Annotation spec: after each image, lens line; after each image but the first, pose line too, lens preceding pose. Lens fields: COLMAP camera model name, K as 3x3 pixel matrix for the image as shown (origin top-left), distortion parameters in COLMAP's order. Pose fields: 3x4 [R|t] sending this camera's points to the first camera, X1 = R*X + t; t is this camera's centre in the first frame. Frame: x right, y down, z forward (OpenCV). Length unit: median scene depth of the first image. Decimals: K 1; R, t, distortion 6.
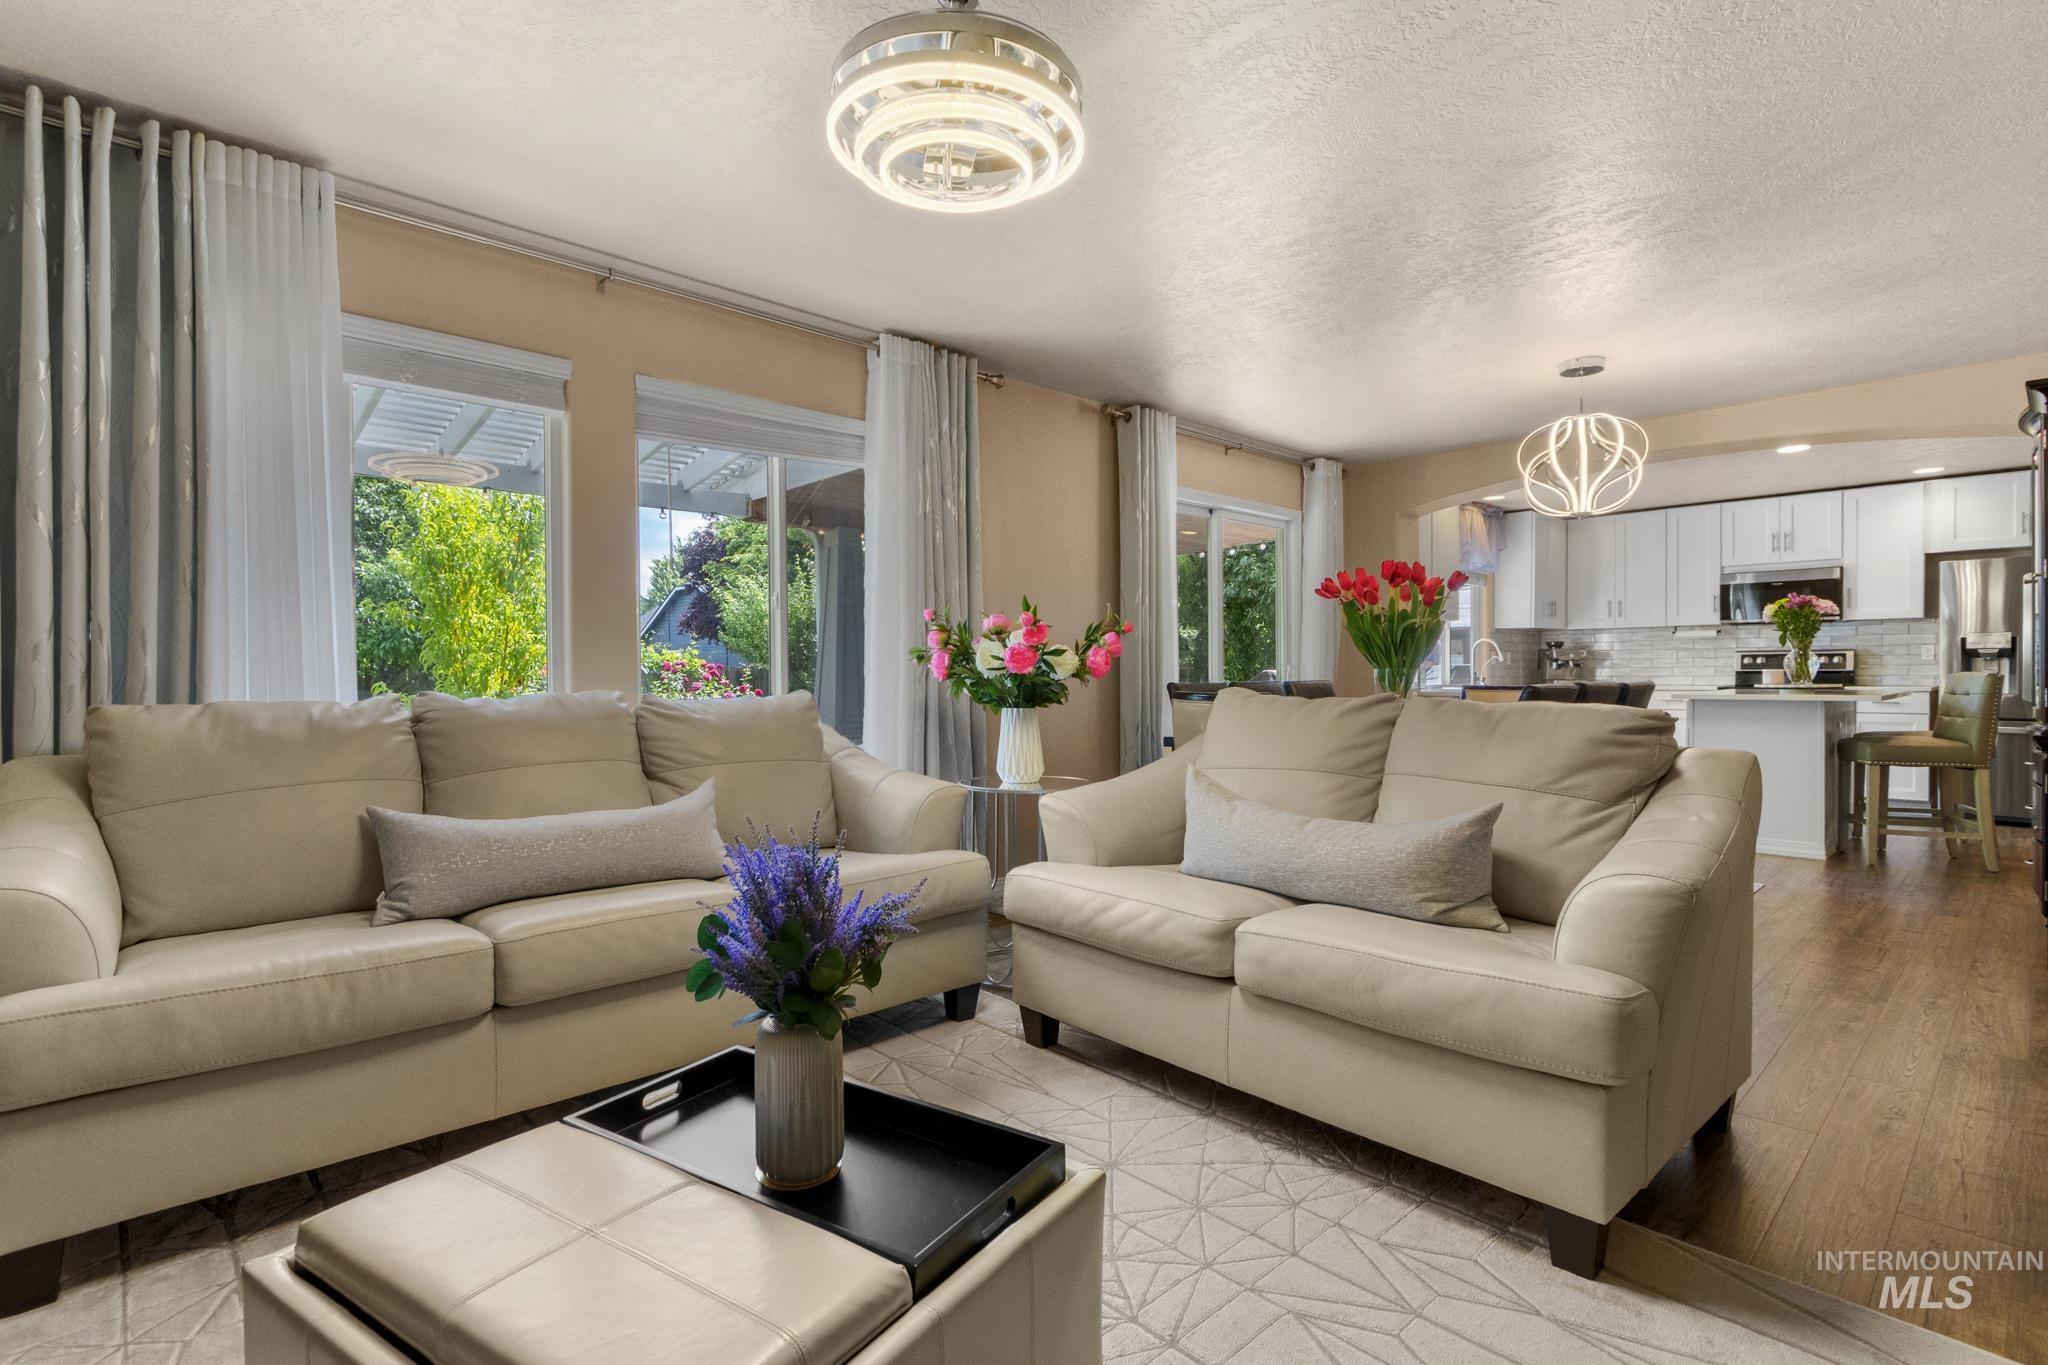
lens RADIAL K [[964.9, 0, 1013.3], [0, 964.9, 690.4], [0, 0, 1]] dist [0.009886, -0.004165]
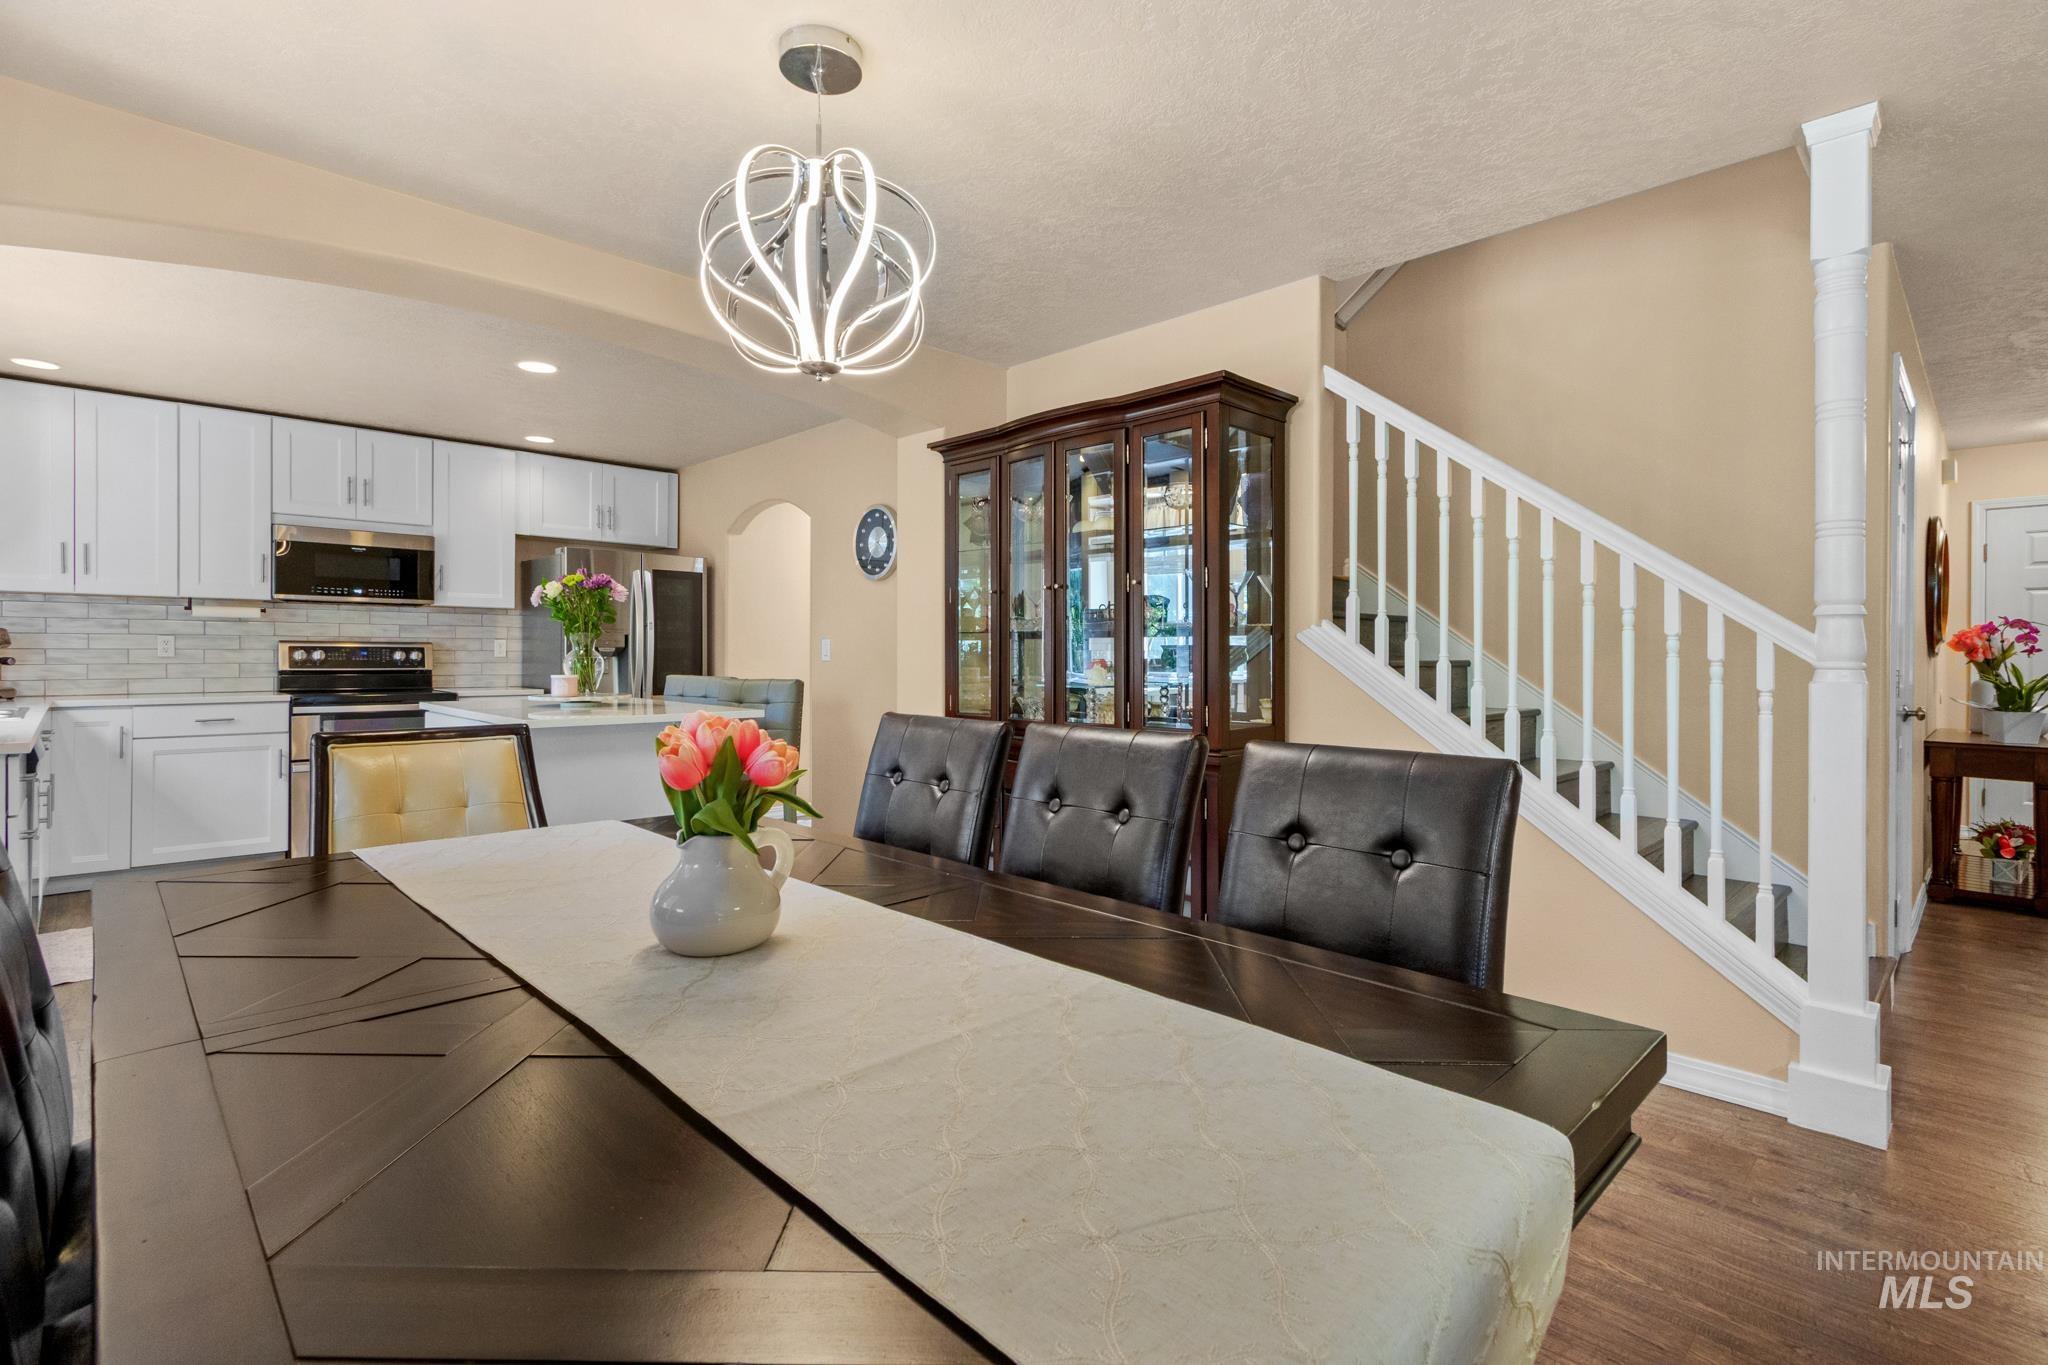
lens RADIAL K [[964.9, 0, 1021.6], [0, 964.9, 656.5], [0, 0, 1]] dist [0.009886, -0.004165]
pose [[-0.025059, 0.003298, 0.999681, 0.061849], [0.013623, 0.999903, -0.002958, -0.022105], [-0.999593, 0.013544, -0.025102, 0.537456]]
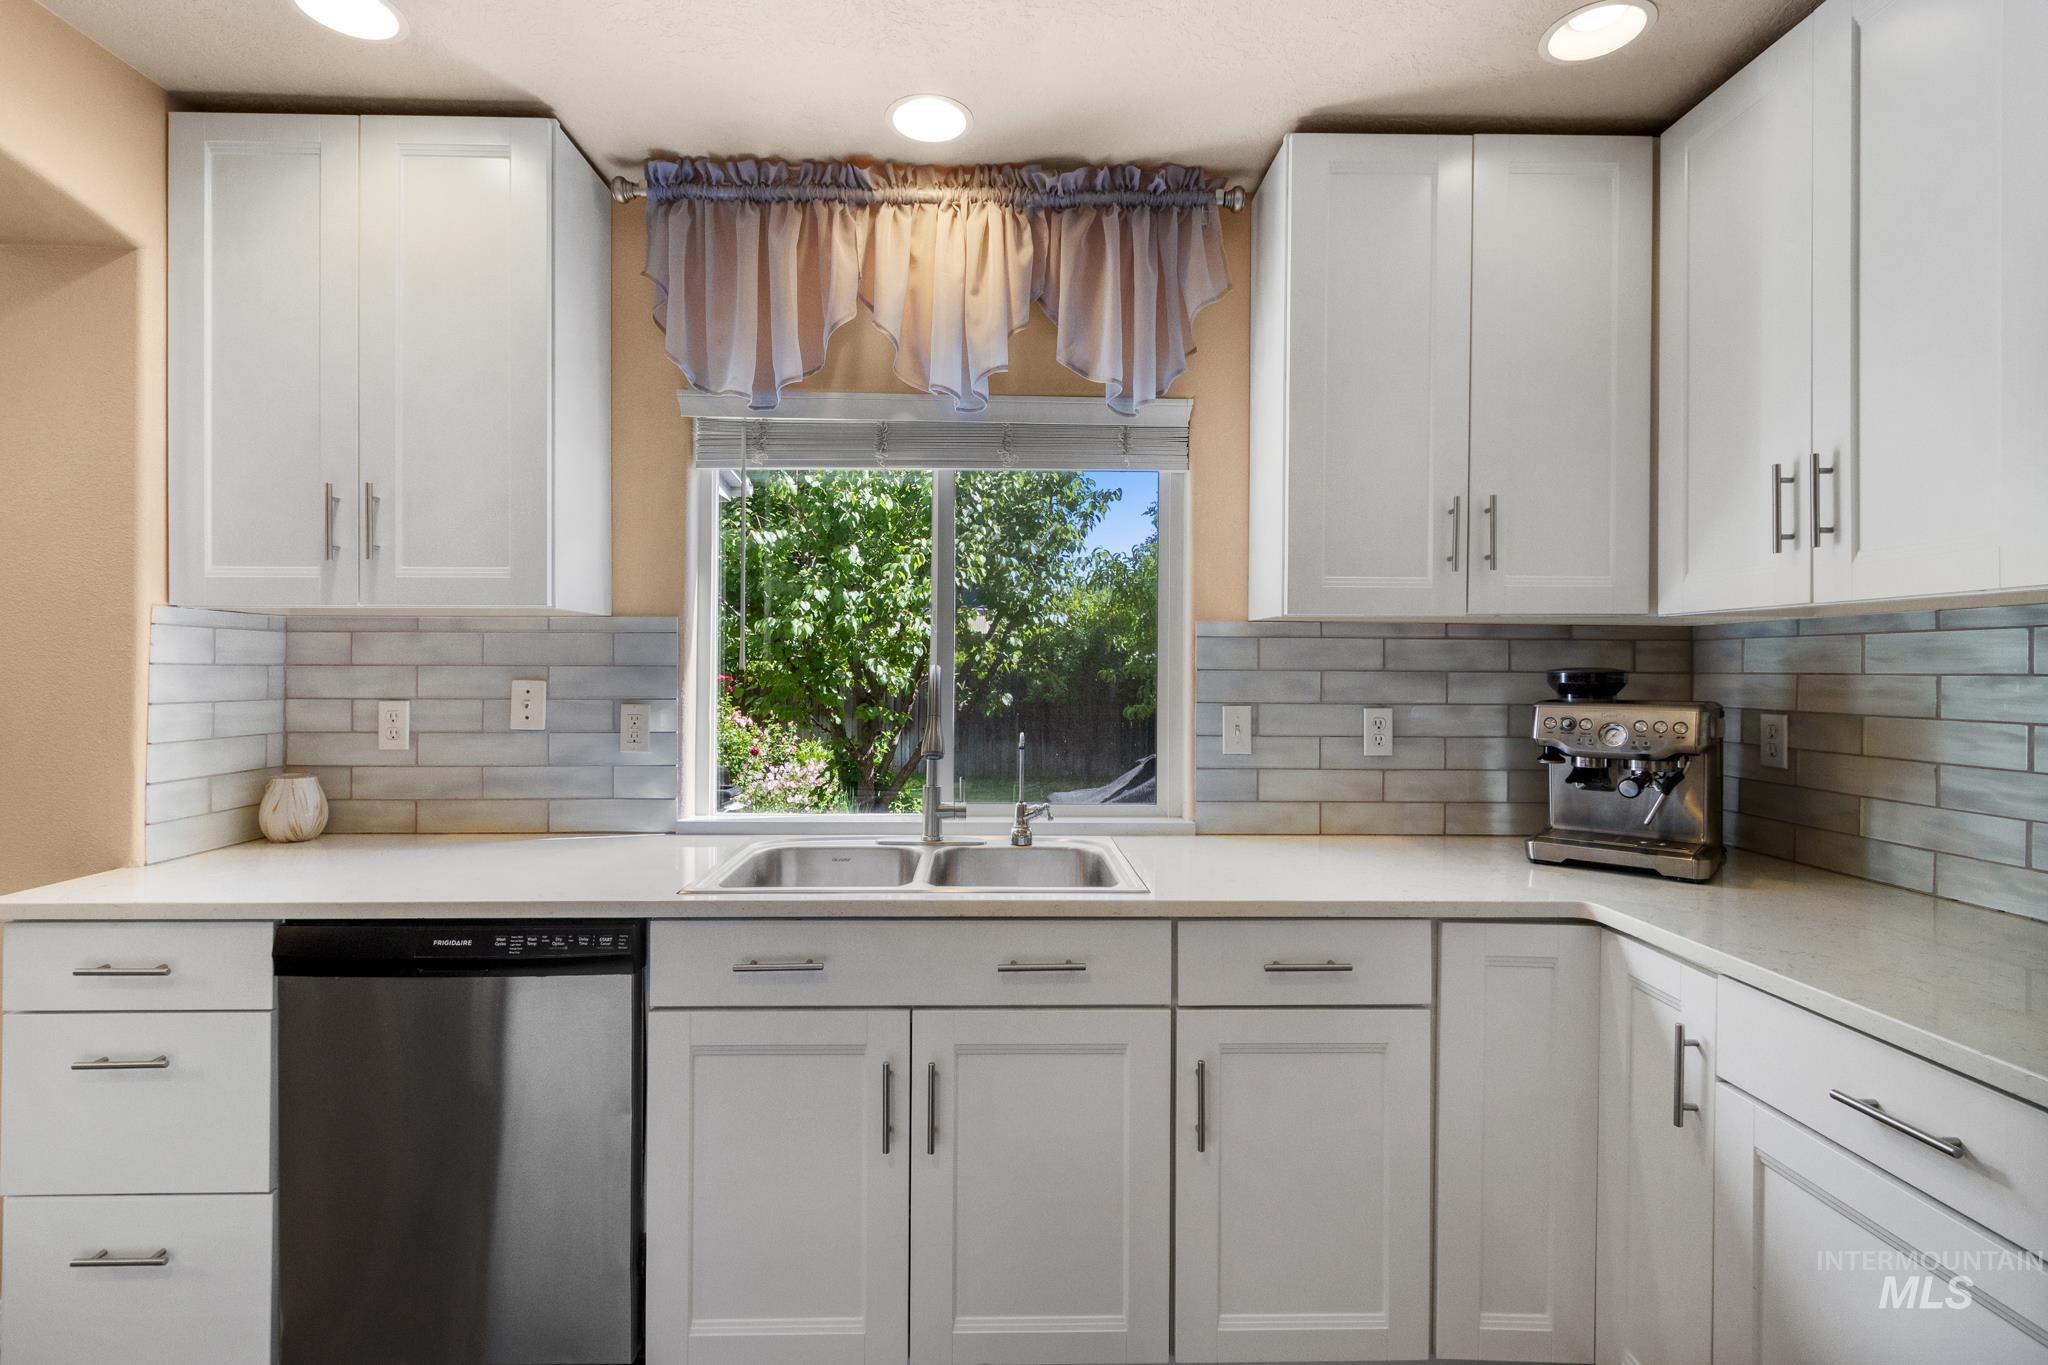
lens RADIAL K [[964.9, 0, 1019.0], [0, 964.9, 669.1], [0, 0, 1]] dist [0.009886, -0.004165]
pose [[0.752267, 0.012922, -0.658731, 0.714328], [-0.021802, 0.999748, -0.005286, -0.054413], [0.658497, 0.018338, 0.752360, 0.856430]]
